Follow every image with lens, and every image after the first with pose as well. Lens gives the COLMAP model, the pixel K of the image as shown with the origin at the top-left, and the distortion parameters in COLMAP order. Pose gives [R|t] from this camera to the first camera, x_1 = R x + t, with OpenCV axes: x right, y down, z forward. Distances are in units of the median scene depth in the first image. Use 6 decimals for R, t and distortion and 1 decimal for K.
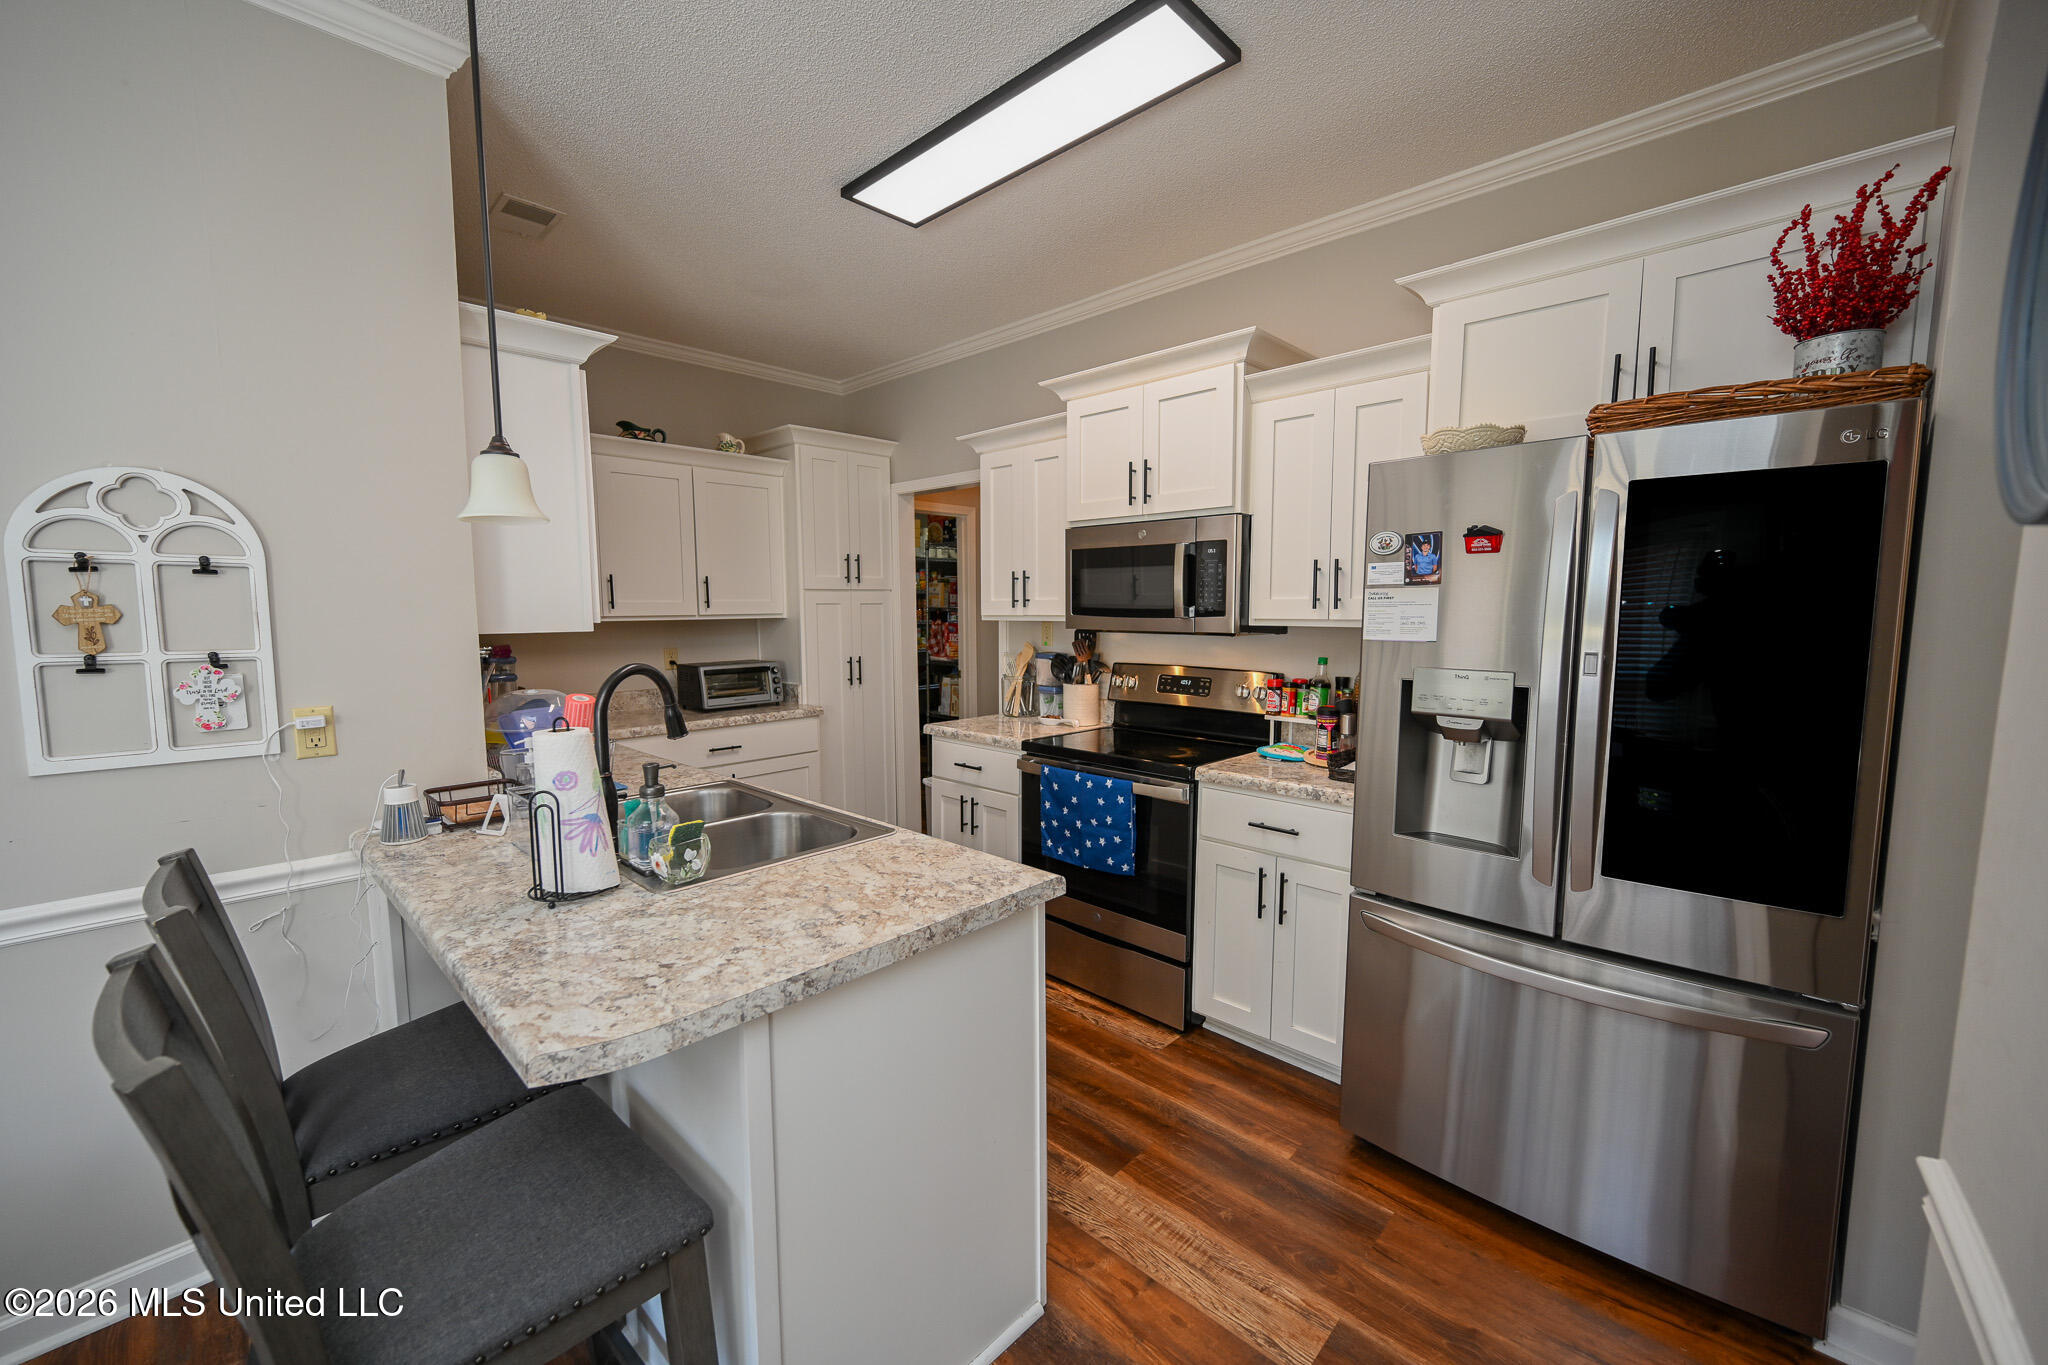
lens RADIAL K [[804.2, 0, 960.4], [0, 804.2, 677.4], [0, 0, 1]] dist [-0.003040, 0.000969]
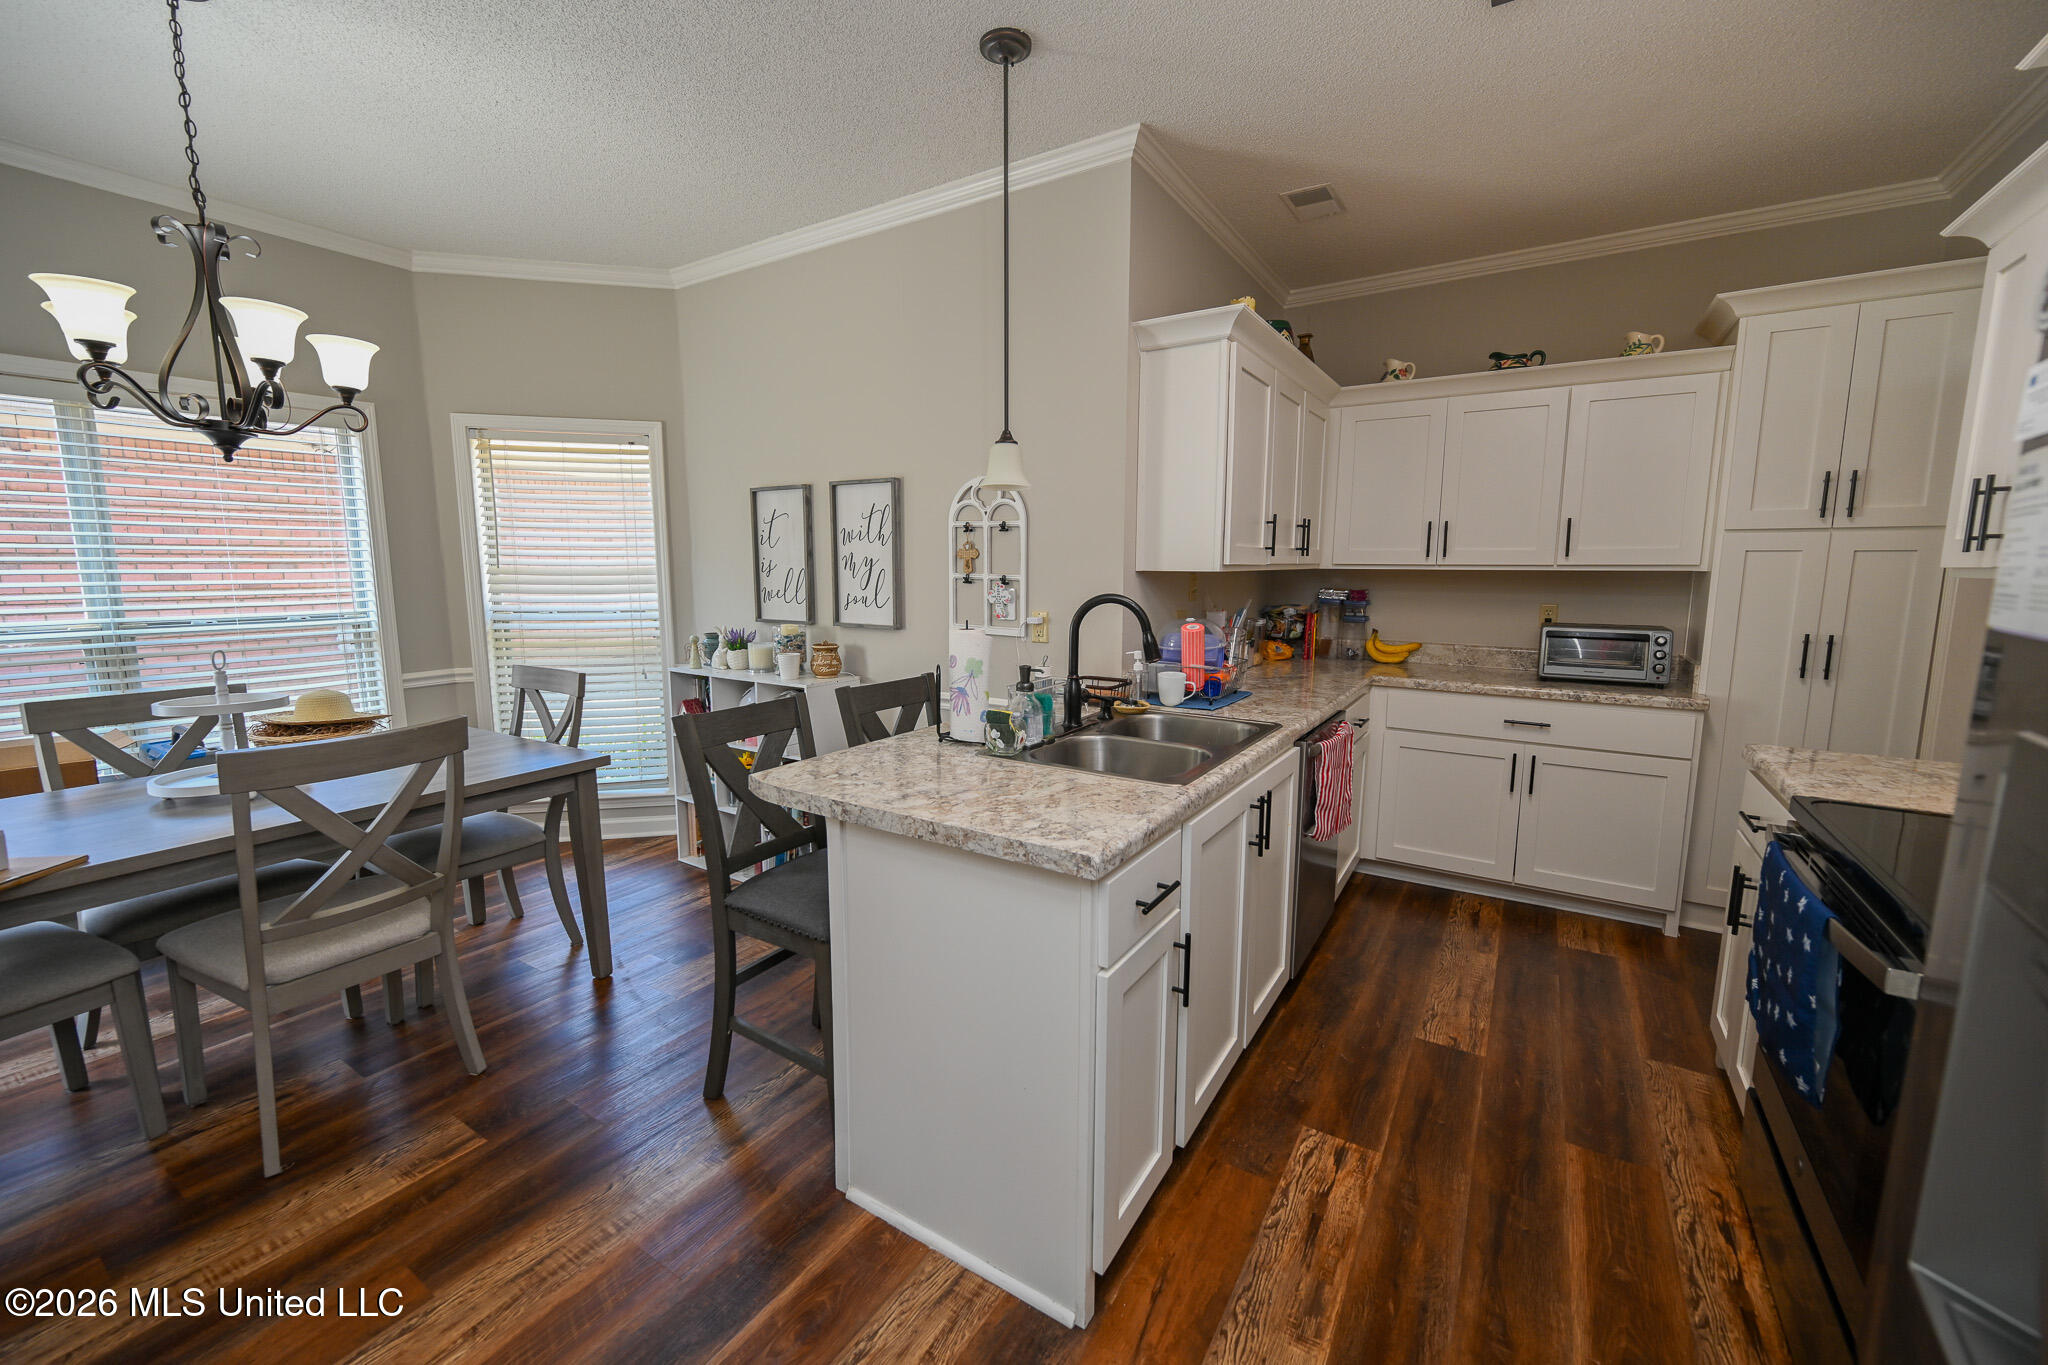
lens RADIAL K [[804.2, 0, 1080.8], [0, 804.2, 661.3], [0, 0, 1]] dist [-0.003040, 0.000969]
pose [[0.251582, 0.127982, -0.959337, 0.767079], [-0.095787, 0.989644, 0.106906, -0.040750], [0.963084, 0.064996, 0.261236, 0.635813]]
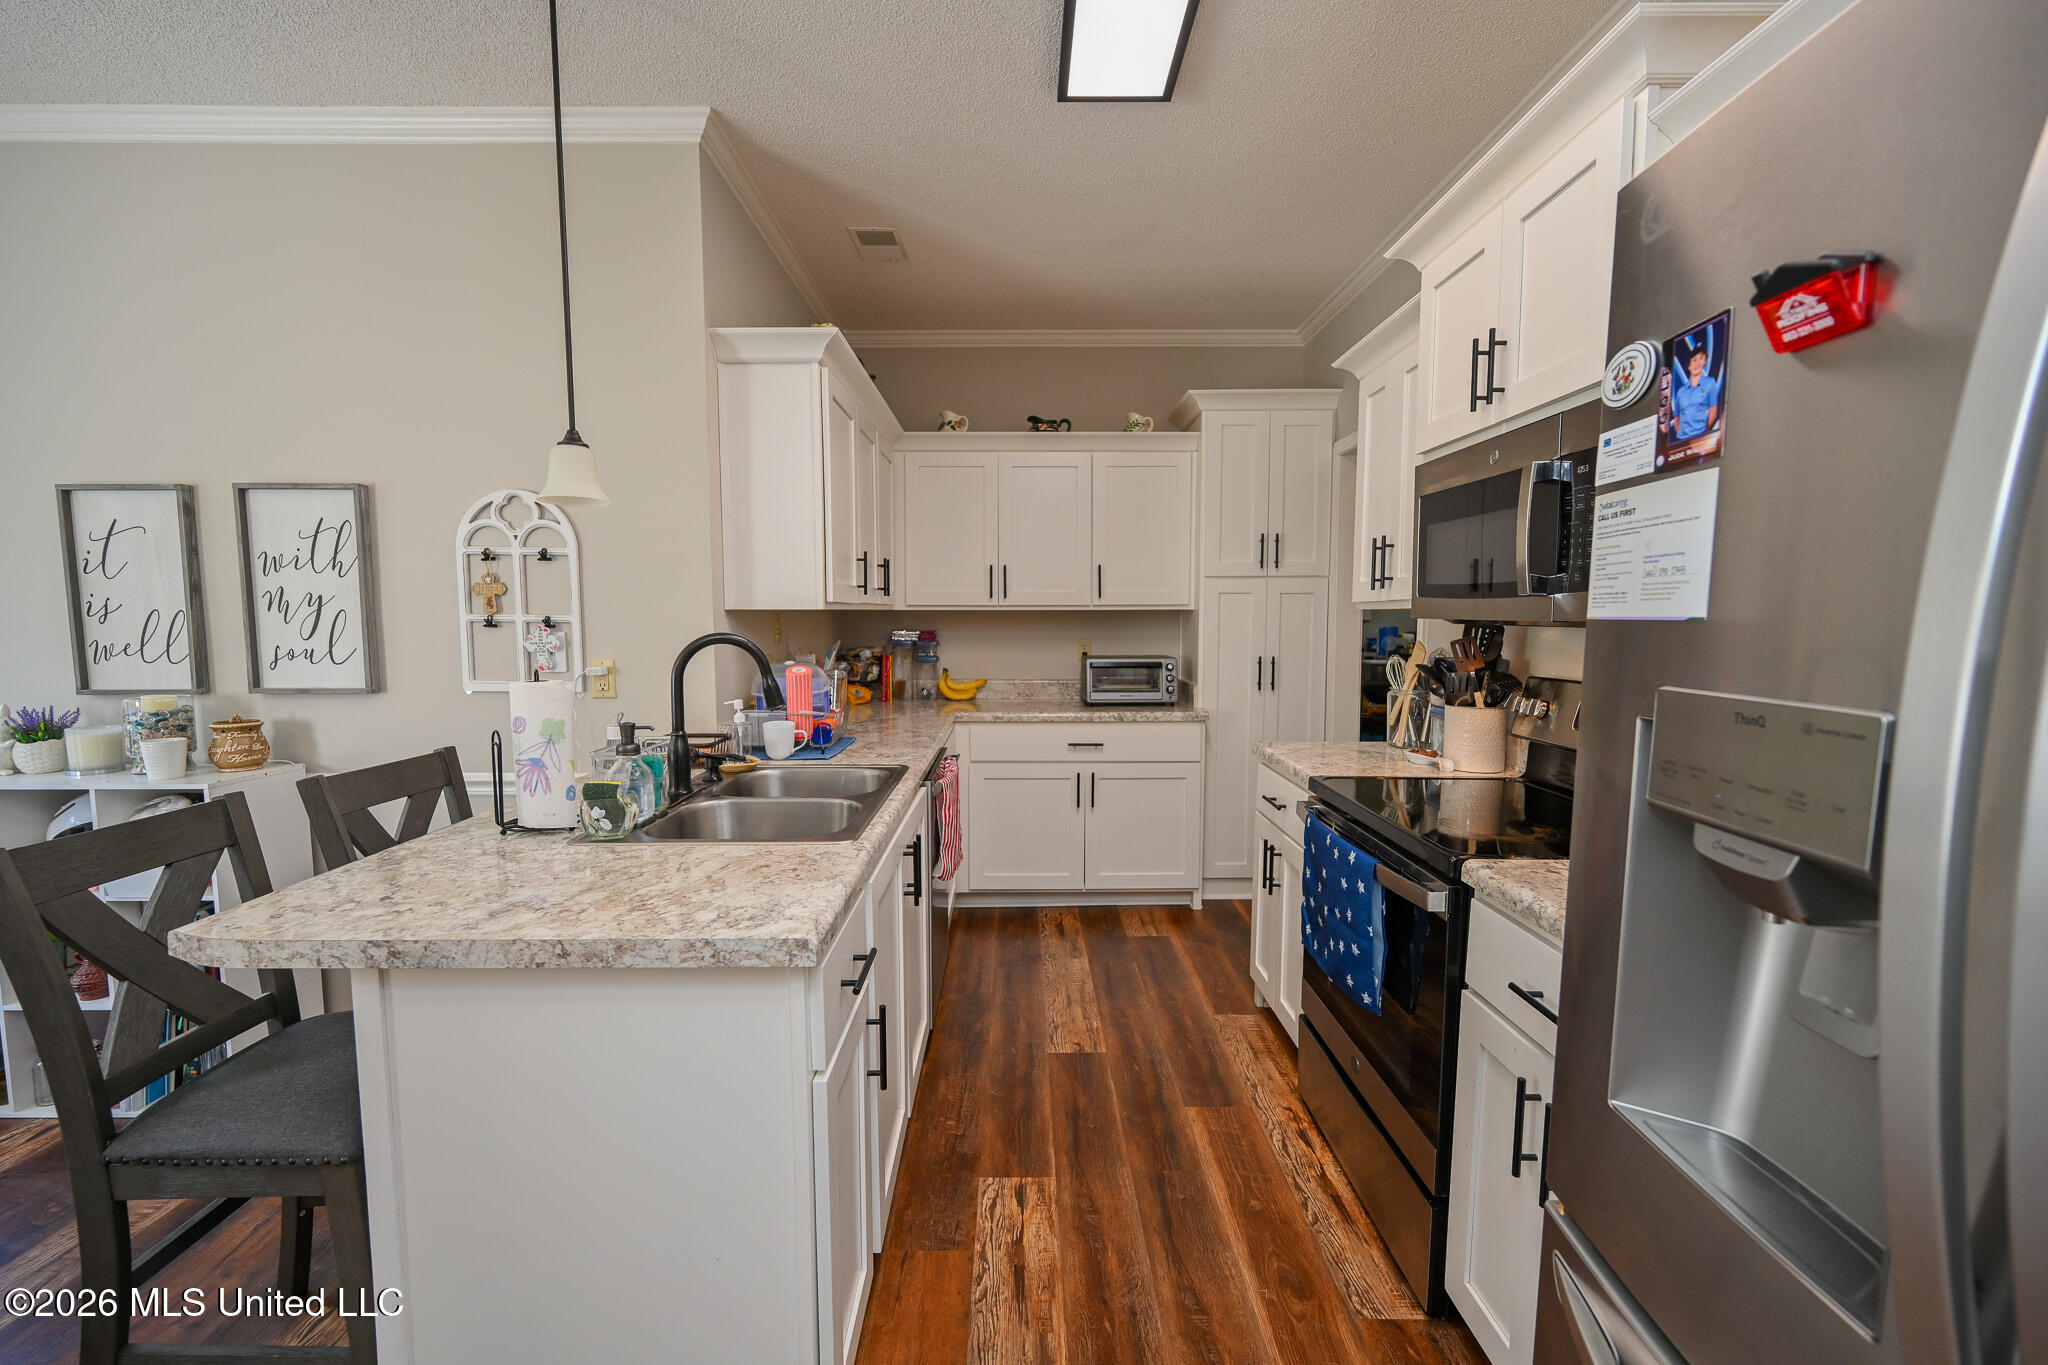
lens RADIAL K [[804.2, 0, 1027.6], [0, 804.2, 677.9], [0, 0, 1]] dist [-0.003040, 0.000969]
pose [[0.719518, 0.060702, -0.691816, 0.612923], [-0.067204, 0.997583, 0.017635, -0.004025], [0.691215, 0.033804, 0.721858, 0.519917]]
